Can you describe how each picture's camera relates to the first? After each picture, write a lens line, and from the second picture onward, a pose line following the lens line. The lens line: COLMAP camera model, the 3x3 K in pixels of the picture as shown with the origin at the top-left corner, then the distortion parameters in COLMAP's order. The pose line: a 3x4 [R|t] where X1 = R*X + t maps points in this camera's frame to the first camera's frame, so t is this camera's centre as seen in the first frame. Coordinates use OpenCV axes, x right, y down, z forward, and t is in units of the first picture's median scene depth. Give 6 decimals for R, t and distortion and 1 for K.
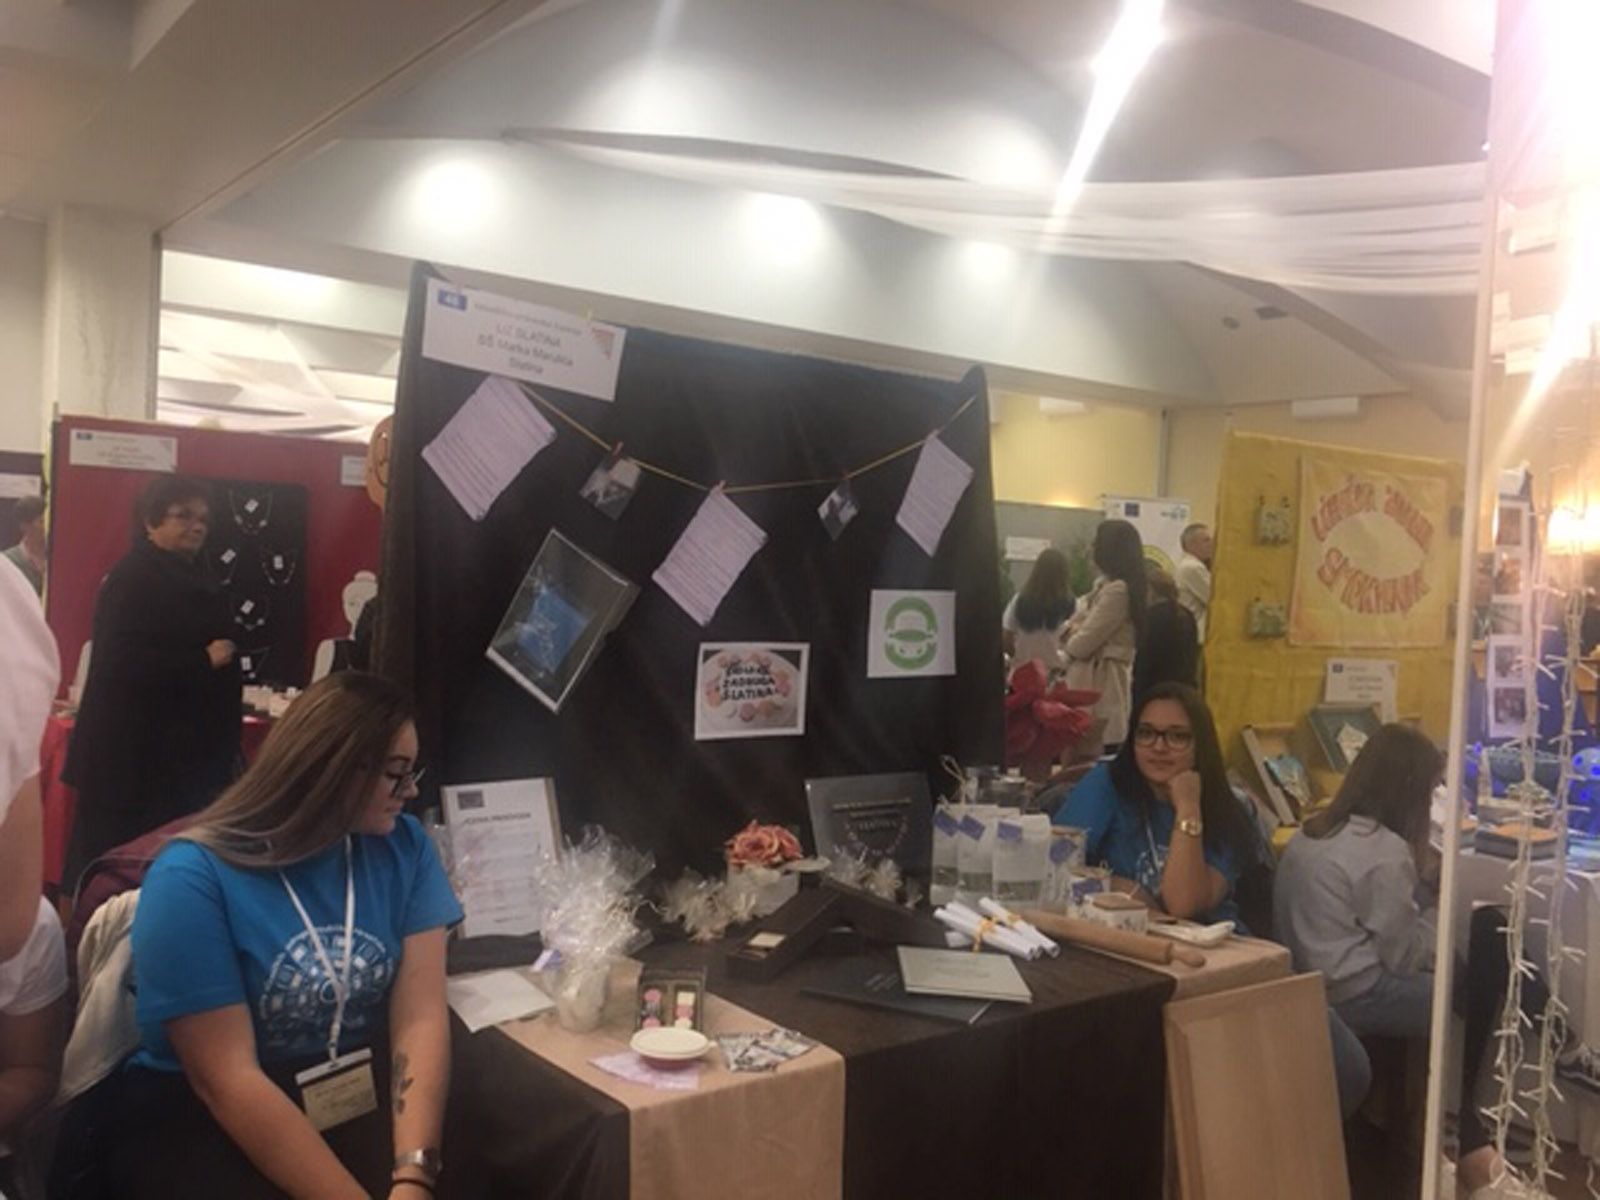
lens RADIAL K [[1349.2, 0, 807.9], [0, 1349.2, 609.1], [0, 0, 1]] dist [0.074251, -0.083627]
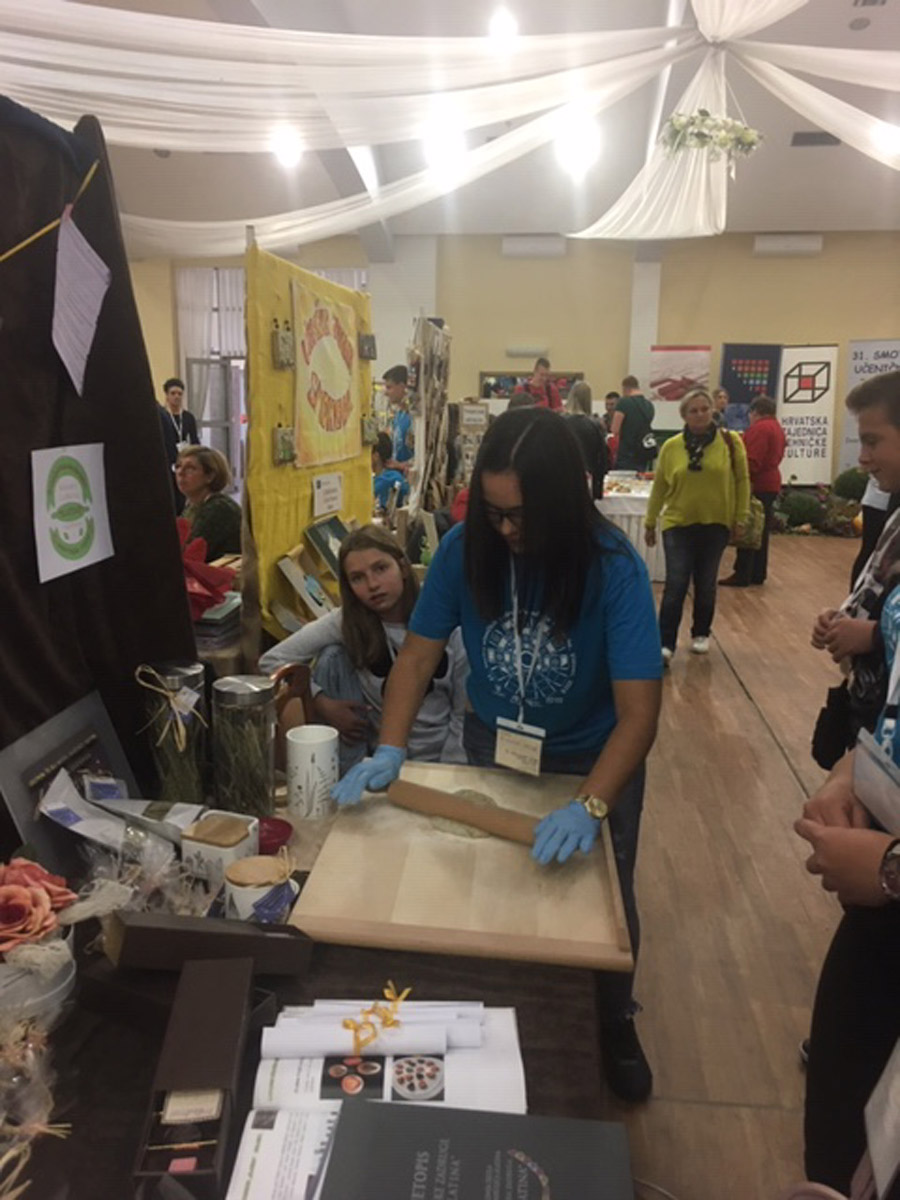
lens RADIAL K [[1011.9, 0, 451.4], [0, 1011.9, 593.3], [0, 0, 1]] dist [0.074251, -0.083627]
pose [[0.688252, -0.175957, 0.703810, -0.165880], [0.052624, 0.979694, 0.193468, -0.030645], [-0.723560, -0.096118, 0.683536, 0.488804]]
